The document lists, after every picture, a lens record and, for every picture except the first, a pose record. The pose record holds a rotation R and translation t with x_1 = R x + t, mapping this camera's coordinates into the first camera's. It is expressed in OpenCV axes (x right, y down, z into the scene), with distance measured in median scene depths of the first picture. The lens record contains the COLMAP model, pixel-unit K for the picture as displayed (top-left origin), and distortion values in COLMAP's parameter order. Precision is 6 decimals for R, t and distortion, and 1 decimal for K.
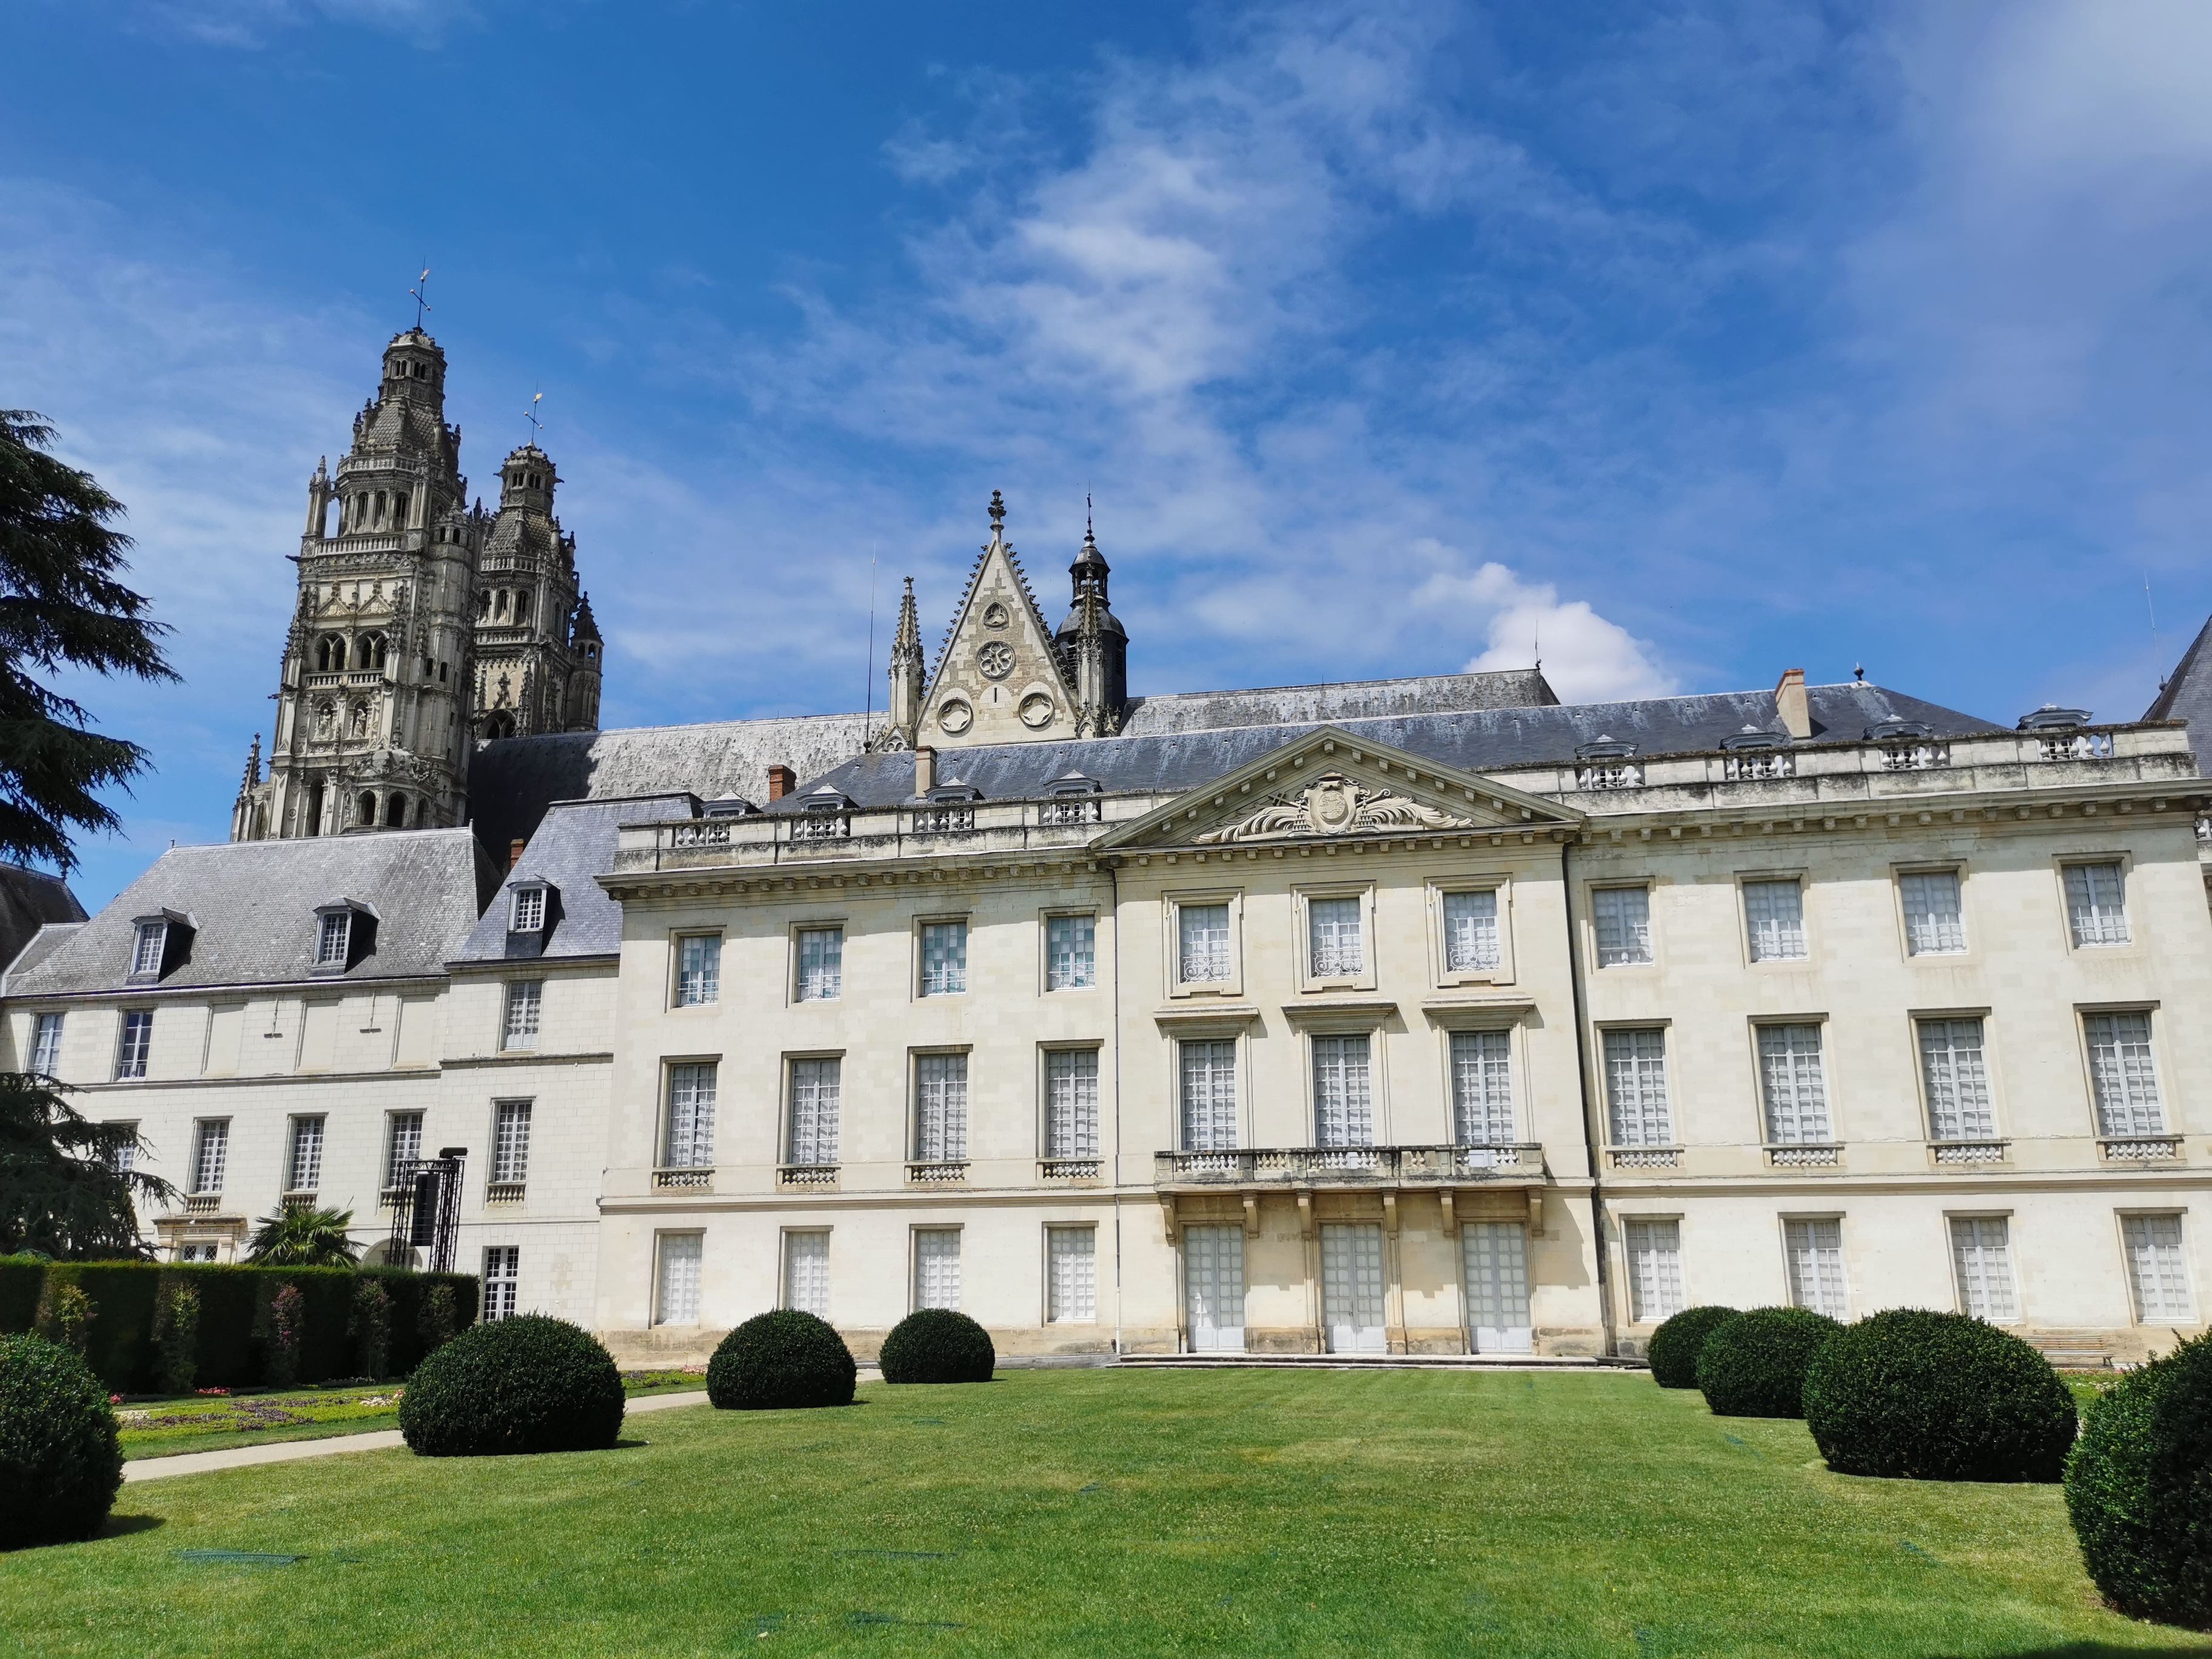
lens RADIAL K [[1695.8, 0, 1100.6], [0, 1695.8, 837.6], [0, 0, 1]] dist [0.050470, -0.046107]
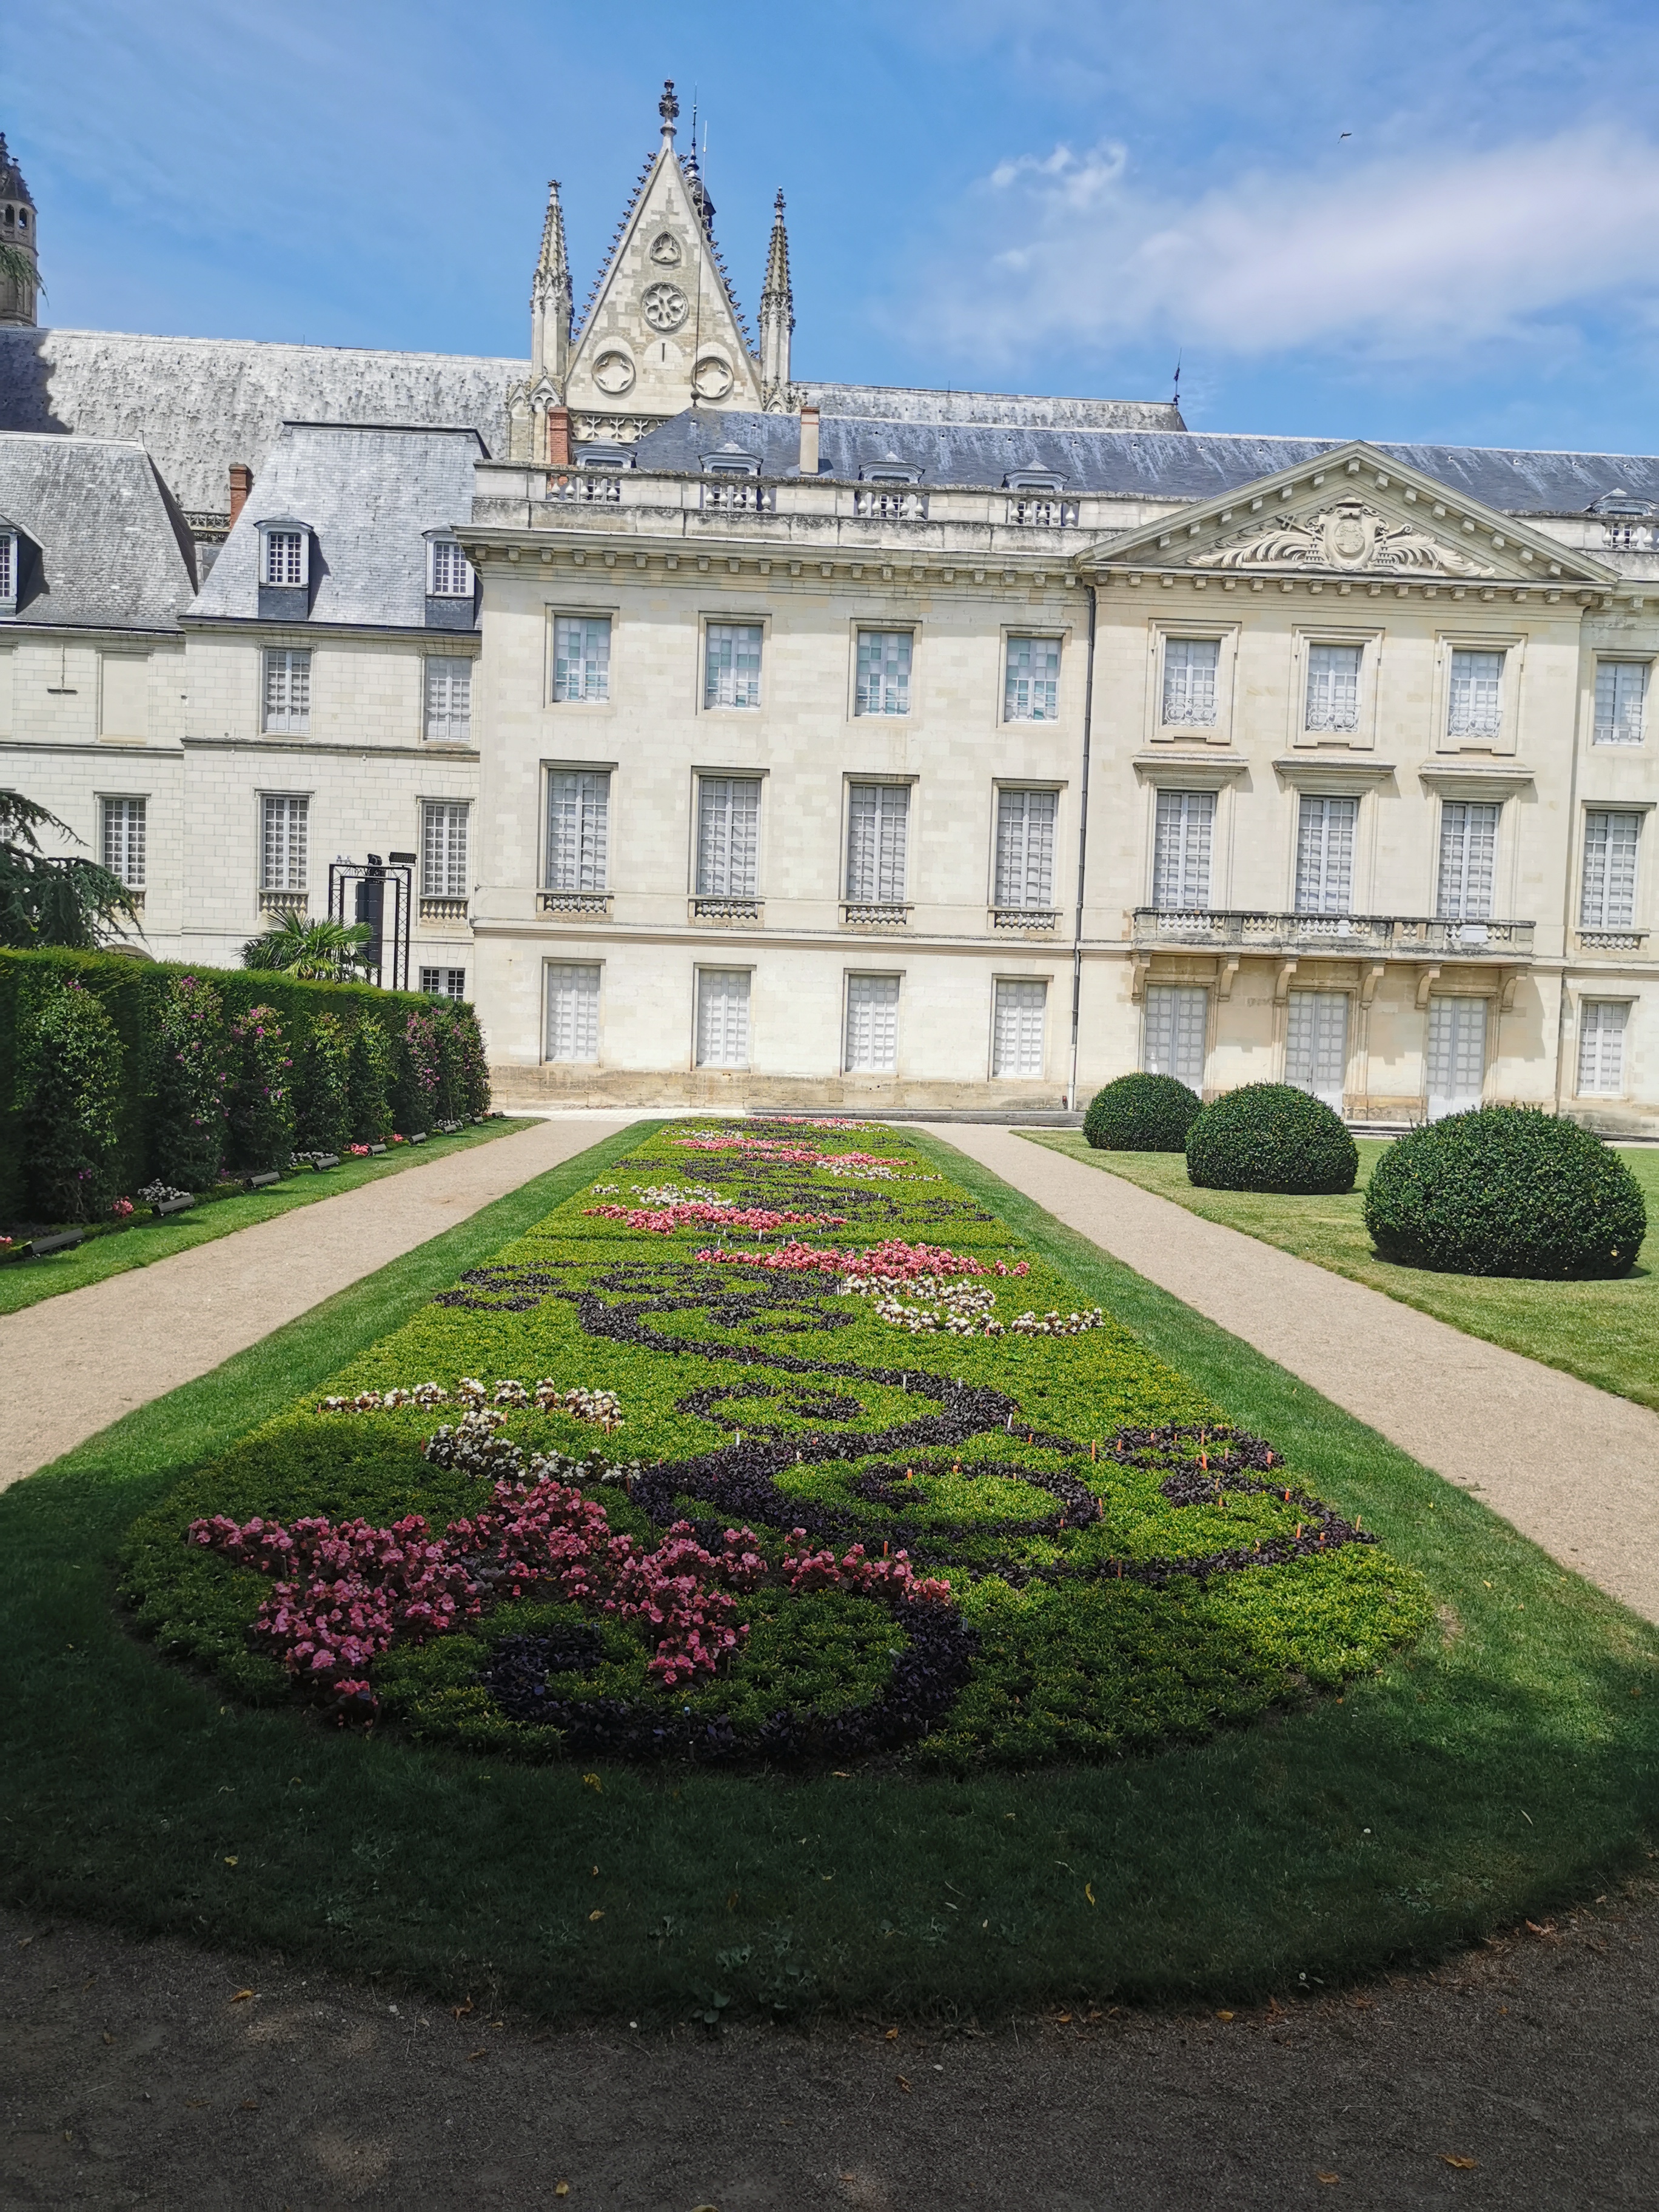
lens RADIAL K [[1695.8, 0, 834.3], [0, 1695.8, 1106.3], [0, 0, 1]] dist [0.050470, -0.046107]
pose [[0.968091, 0.029741, 0.248826, -0.329528], [-0.104011, 0.951056, 0.290990, 0.031319], [-0.227993, -0.307586, 0.923802, 0.128705]]
